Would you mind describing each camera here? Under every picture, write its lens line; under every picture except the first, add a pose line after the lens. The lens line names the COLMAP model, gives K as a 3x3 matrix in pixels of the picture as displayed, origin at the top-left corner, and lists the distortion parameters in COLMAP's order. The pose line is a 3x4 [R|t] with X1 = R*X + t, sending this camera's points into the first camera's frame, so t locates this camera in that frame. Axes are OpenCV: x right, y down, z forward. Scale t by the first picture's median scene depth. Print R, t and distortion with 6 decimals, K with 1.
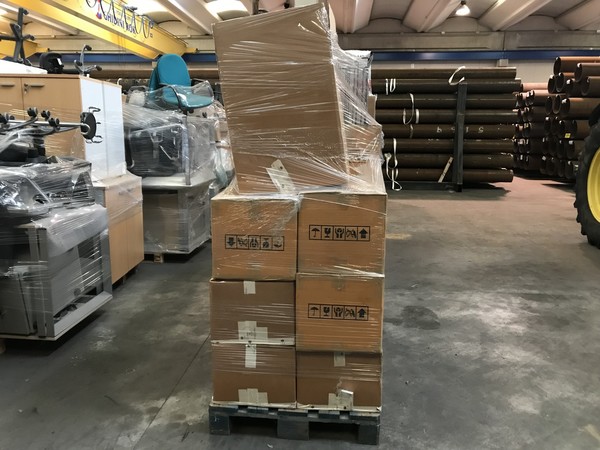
lens RADIAL K [[489.8, 0, 300.0], [0, 489.8, 225.0], [0, 0, 1]] dist [0.011459, -0.002471]
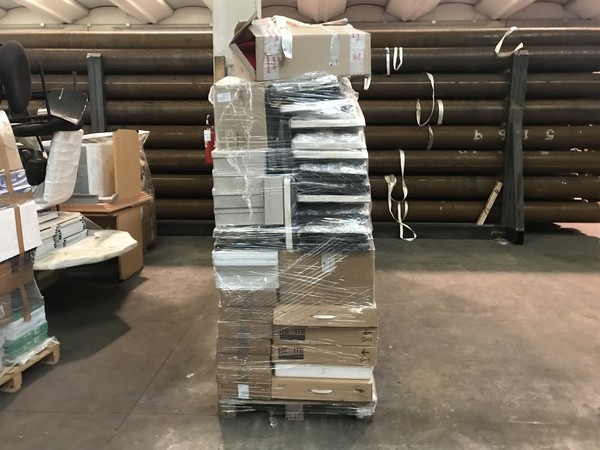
lens RADIAL K [[489.3, 0, 300.0], [0, 489.3, 225.0], [0, 0, 1]] dist [0.013940, 0.010036]
pose [[0.998739, -0.013890, 0.048245, 0.043474], [0.014726, 0.999747, -0.017022, -0.080710], [-0.047996, 0.017711, 0.998691, 0.431360]]
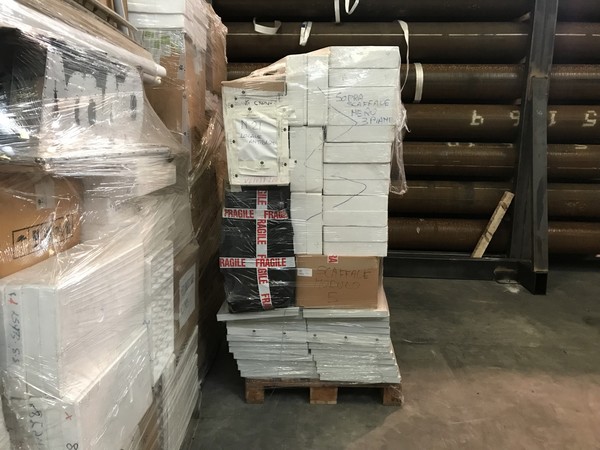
lens RADIAL K [[479.4, 0, 298.1], [0, 479.4, 223.1], [0, 0, 1]] dist [0.013669, 0.004161]
pose [[0.999619, 0.000509, 0.027583, 0.137261], [-0.000432, 0.999996, -0.002781, -0.113069], [-0.027585, 0.002769, 0.999616, 0.637398]]
